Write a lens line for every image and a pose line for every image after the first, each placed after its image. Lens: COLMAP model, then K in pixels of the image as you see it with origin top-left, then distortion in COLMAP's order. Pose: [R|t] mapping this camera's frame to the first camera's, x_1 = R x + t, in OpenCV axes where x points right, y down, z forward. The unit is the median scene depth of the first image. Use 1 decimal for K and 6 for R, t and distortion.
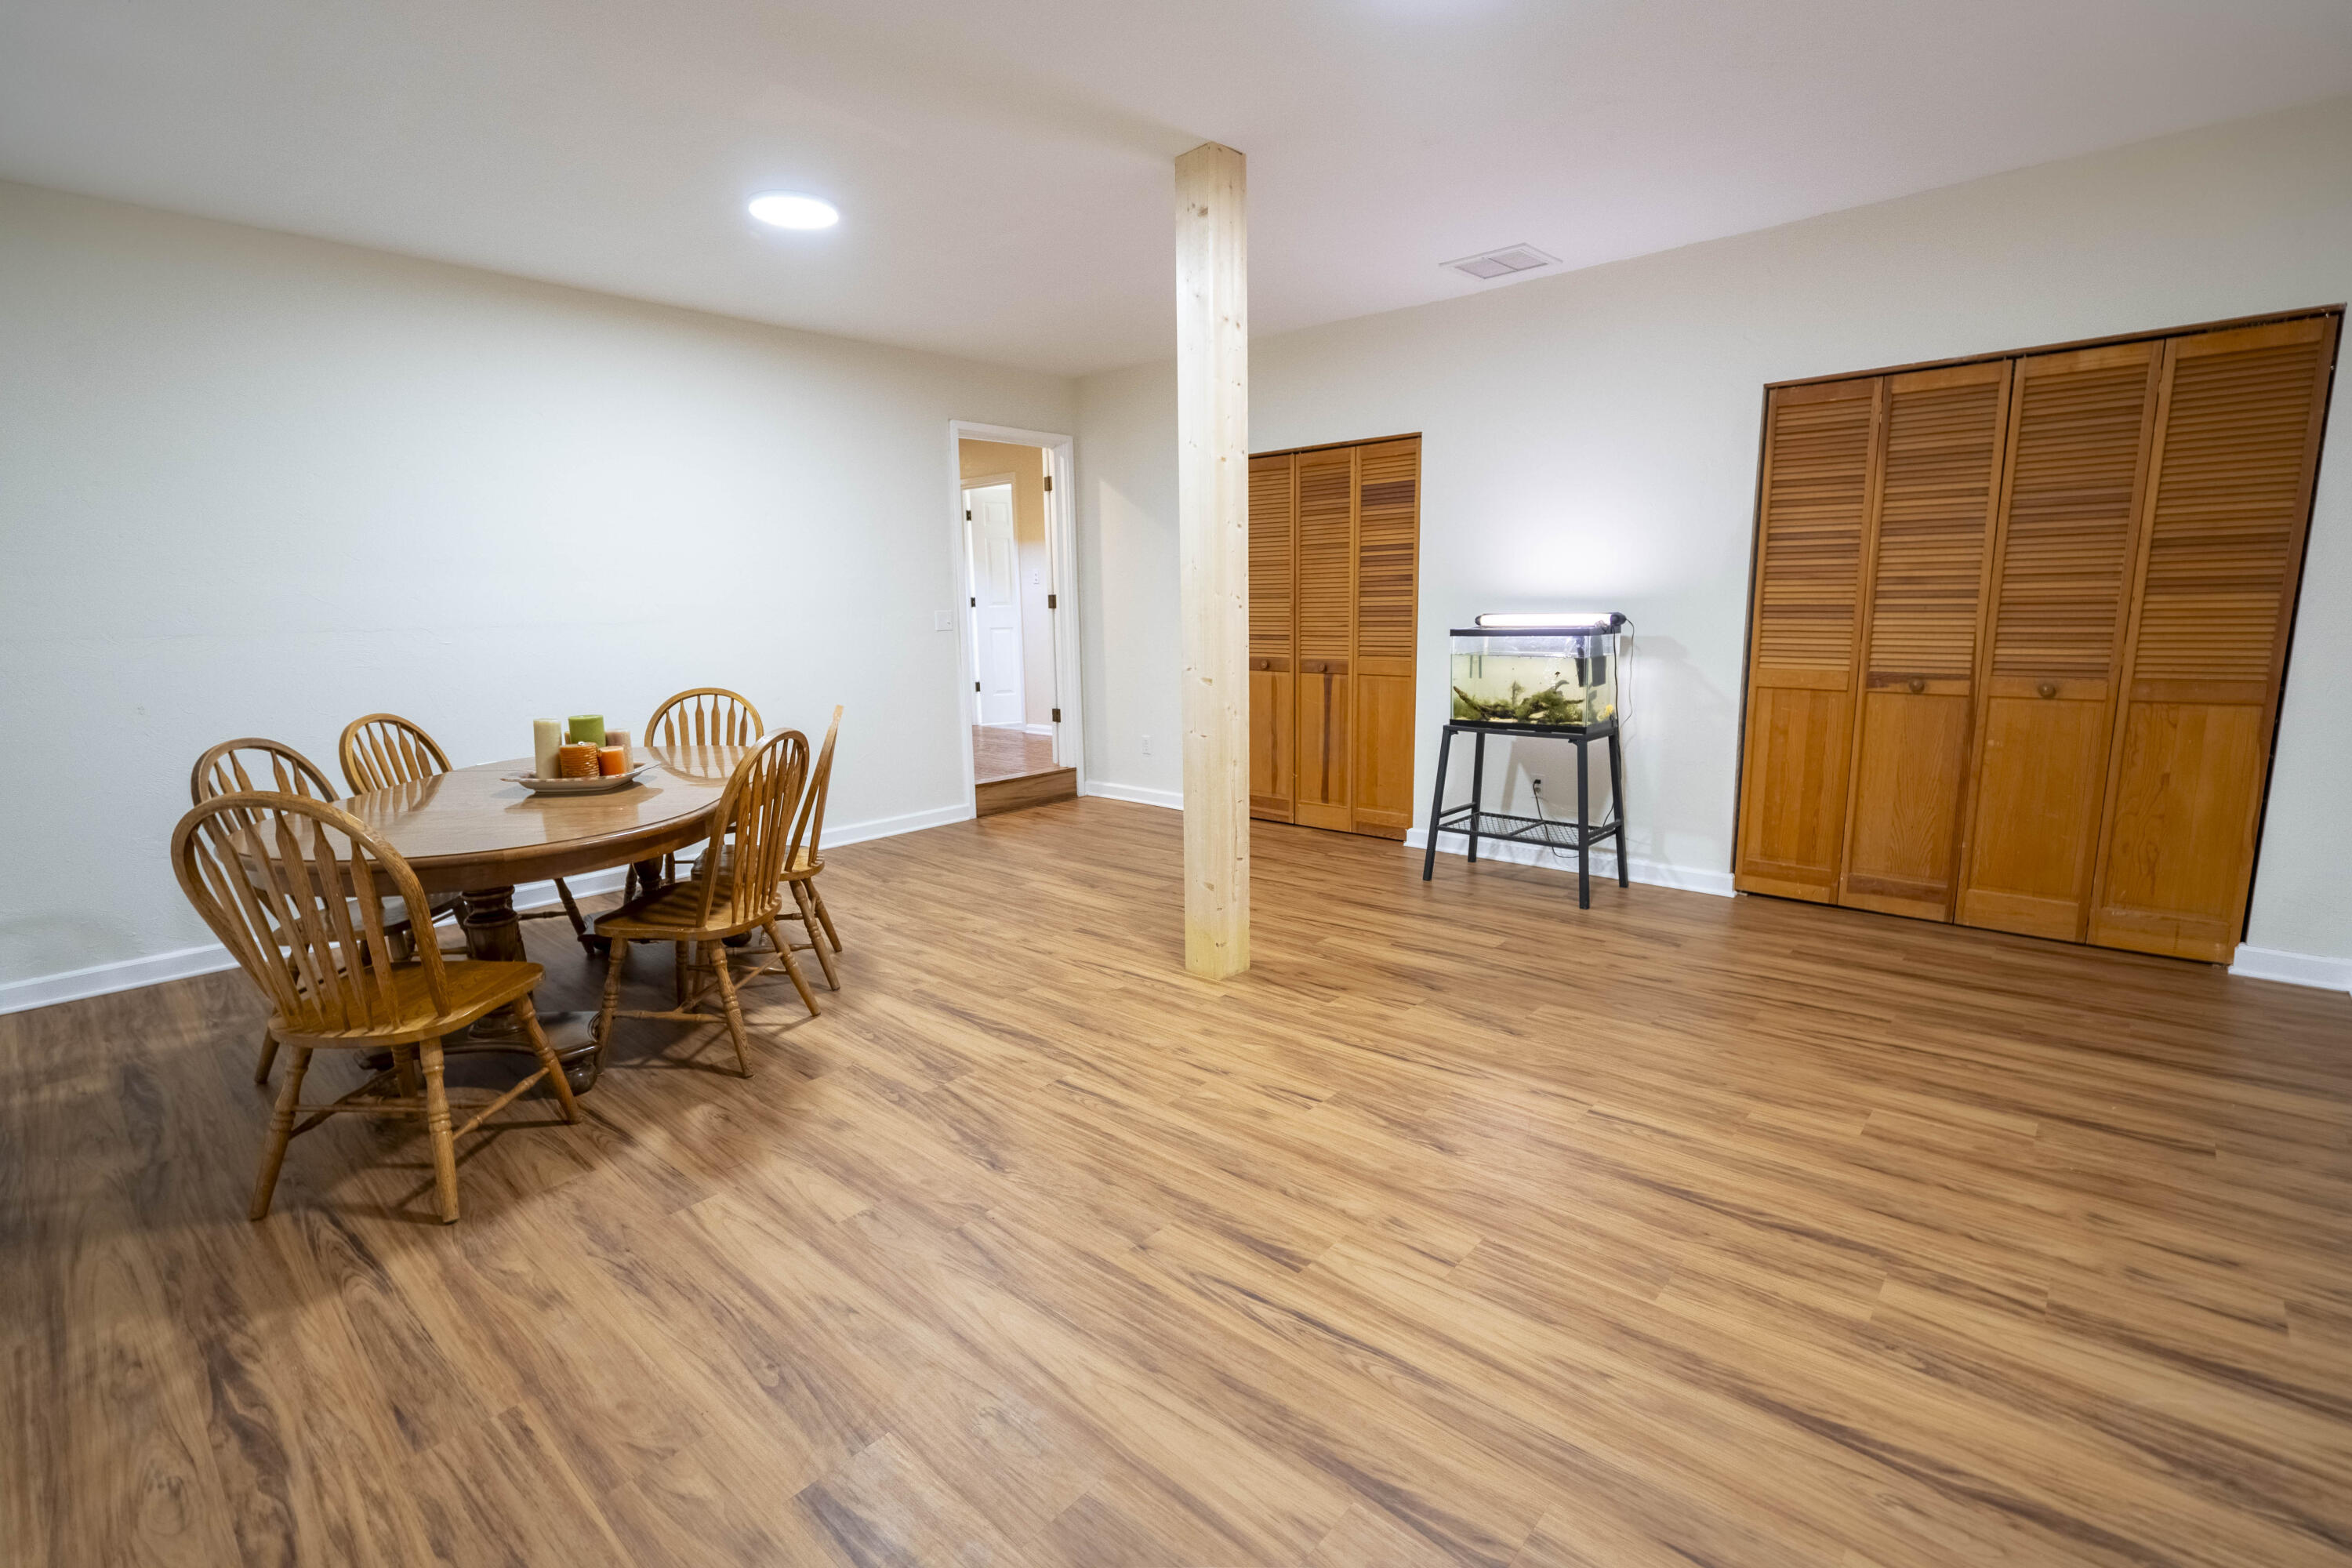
lens RADIAL K [[1068.4, 0, 1175.5], [0, 1068.4, 774.8], [0, 0, 1]] dist [-0.008206, 0.001767]
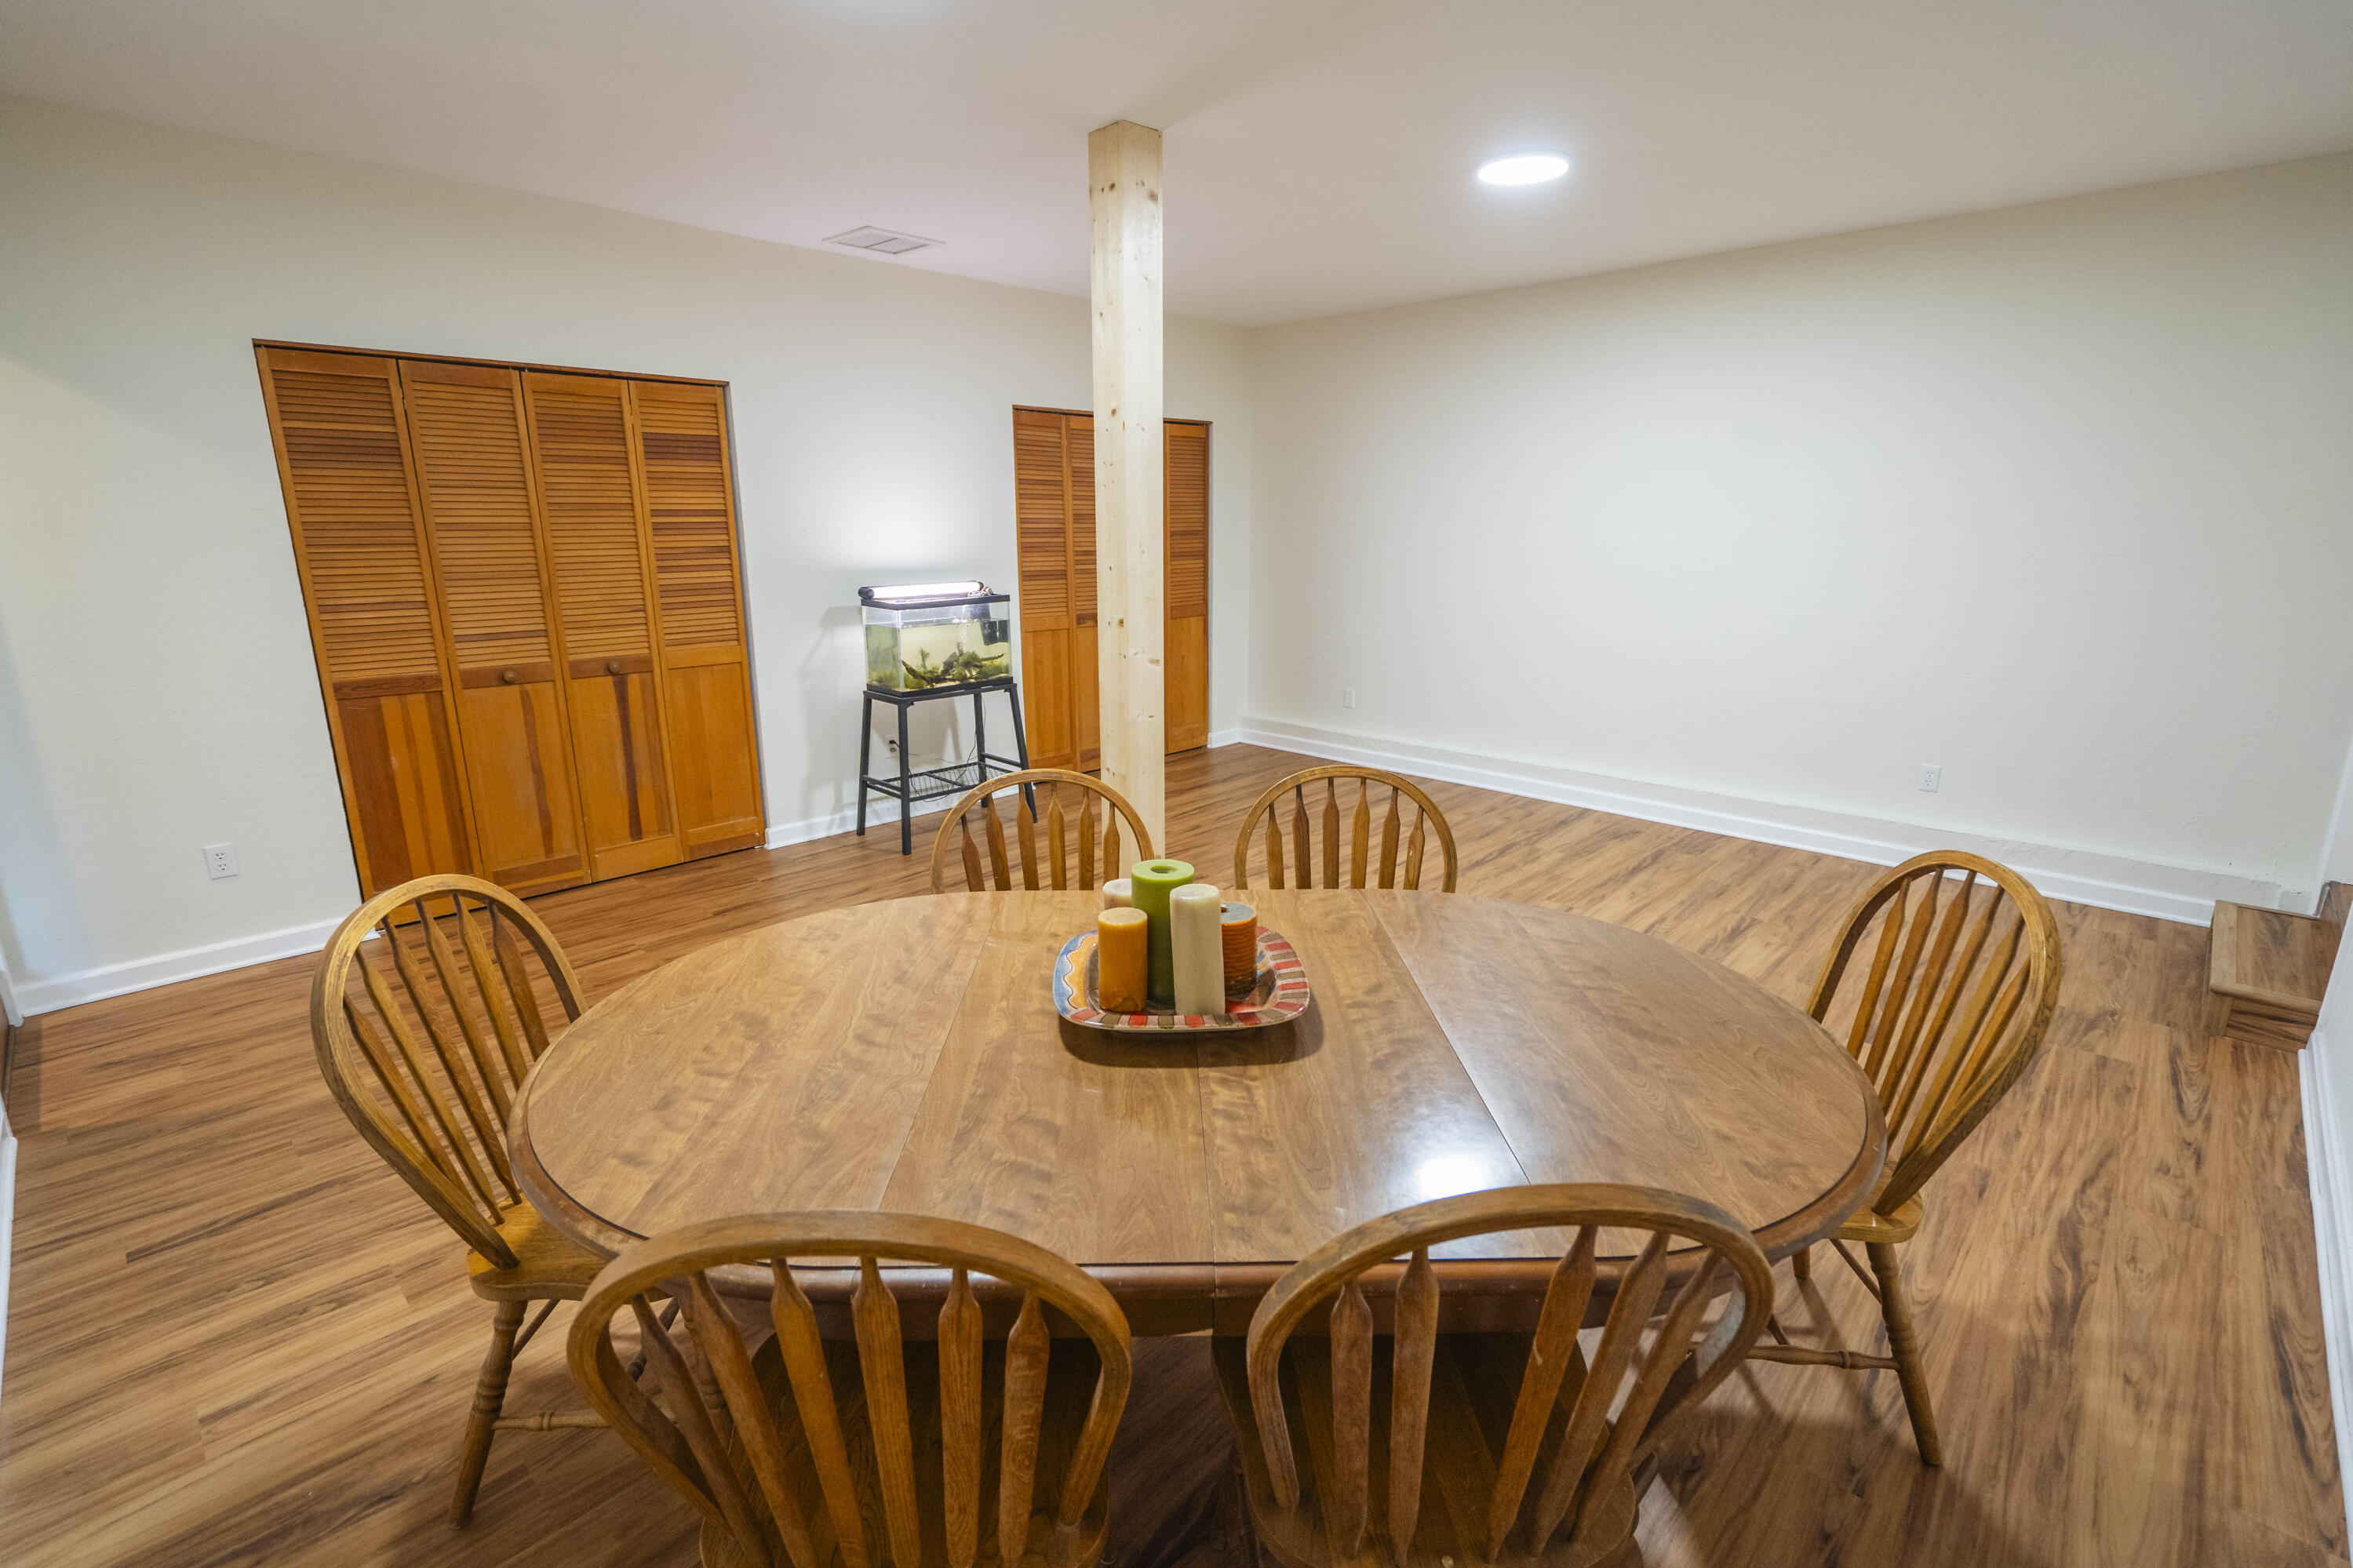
lens RADIAL K [[1068.7, 0, 1176.6], [0, 1068.7, 778.2], [0, 0, 1]] dist [-0.008206, 0.001767]
pose [[0.031346, -0.216803, 0.975712, -1.110841], [0.164257, 0.964037, 0.208932, -0.213634], [-0.985919, 0.153718, 0.065830, 1.032453]]
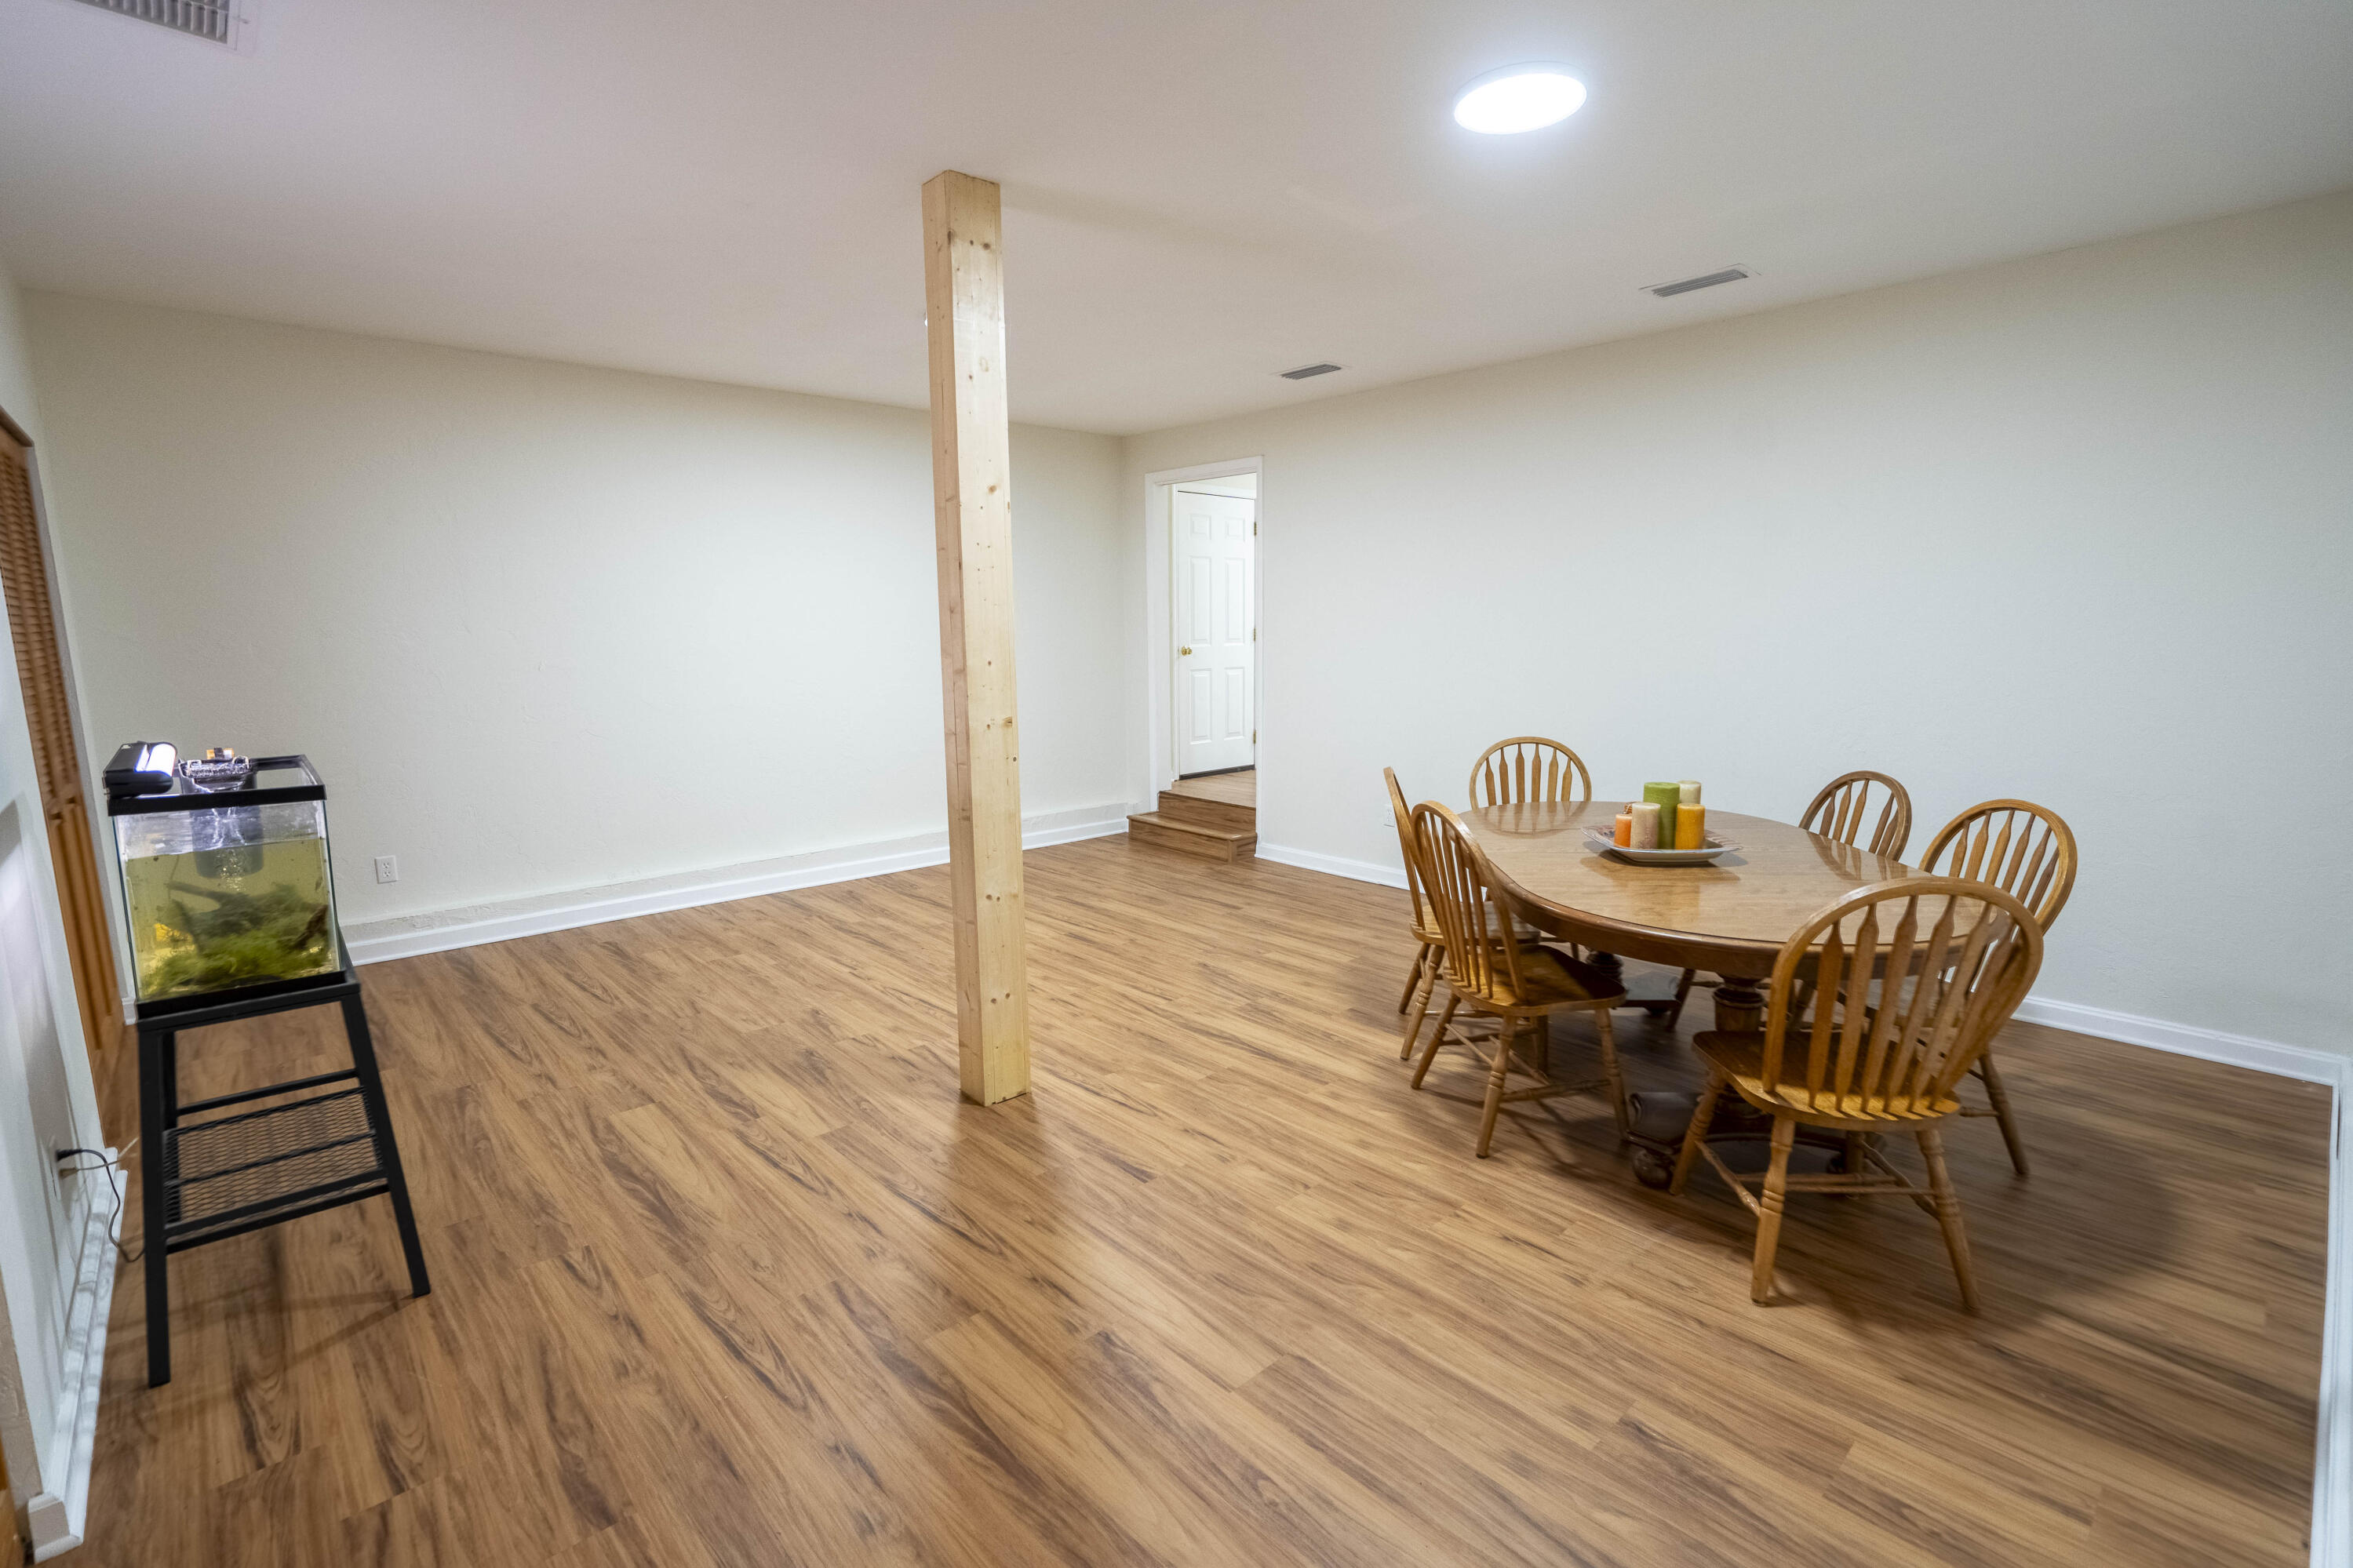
lens RADIAL K [[1068.7, 0, 1175.6], [0, 1068.7, 781.3], [0, 0, 1]] dist [-0.008206, 0.001767]
pose [[-0.995528, 0.012246, 0.093670, -0.232992], [0.040487, 0.951190, 0.305938, -0.391279], [-0.085351, 0.308362, -0.947432, 2.080951]]
